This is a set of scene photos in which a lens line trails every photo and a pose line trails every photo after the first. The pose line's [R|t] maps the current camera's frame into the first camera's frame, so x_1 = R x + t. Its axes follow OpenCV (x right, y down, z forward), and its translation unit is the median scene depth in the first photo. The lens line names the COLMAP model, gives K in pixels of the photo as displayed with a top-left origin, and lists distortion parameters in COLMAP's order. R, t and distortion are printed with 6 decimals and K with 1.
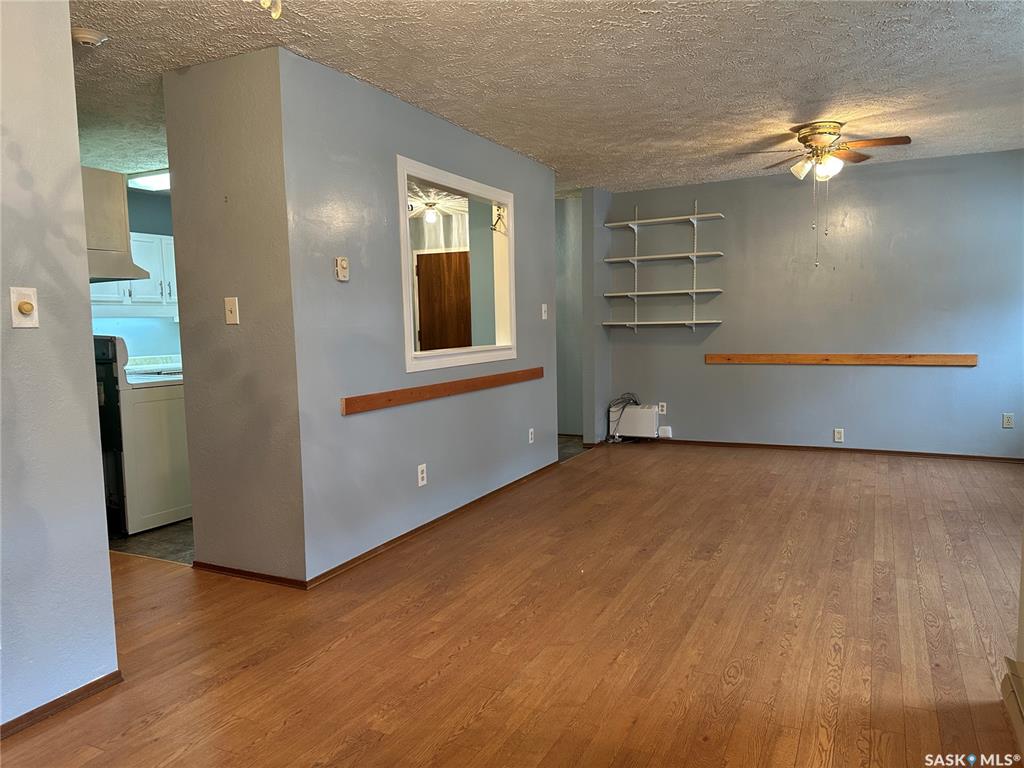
lens RADIAL K [[711.9, 0, 506.1], [0, 711.9, 387.0], [0, 0, 1]] dist [0.114110, -0.163900]
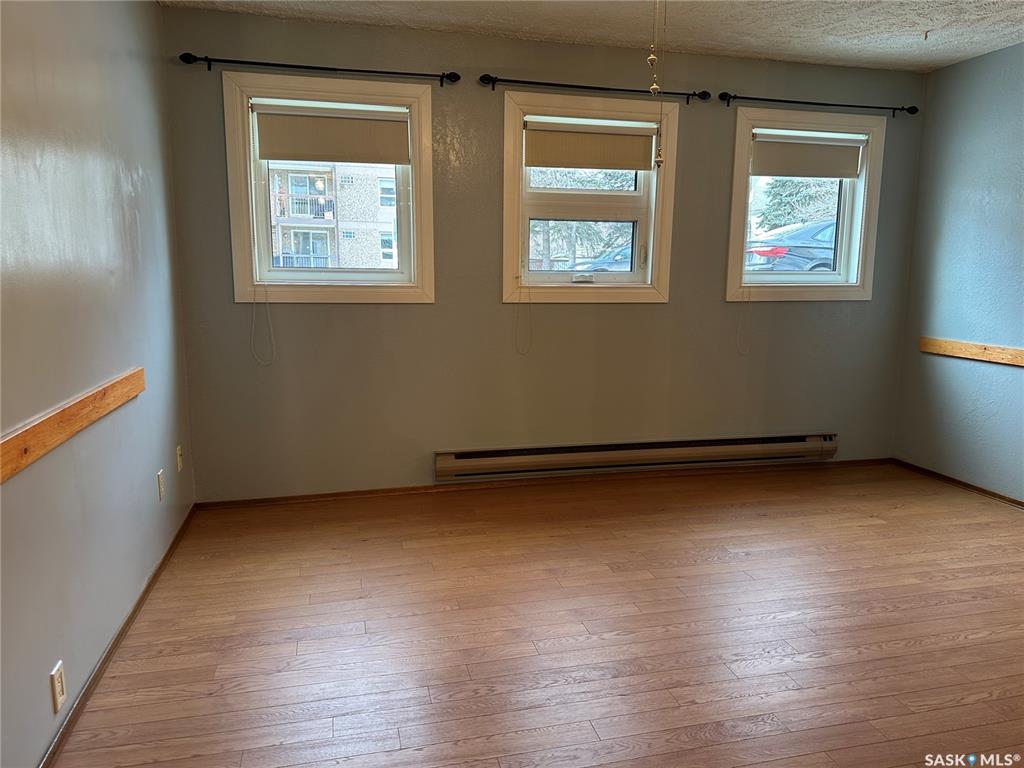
lens RADIAL K [[726.6, 0, 514.0], [0, 726.6, 381.0], [0, 0, 1]] dist [0.007218, -0.004213]
pose [[-0.656566, -0.099099, 0.747730, 0.194407], [0.075736, 0.977660, 0.196074, -0.162225], [-0.750456, 0.185366, -0.634393, 1.633183]]
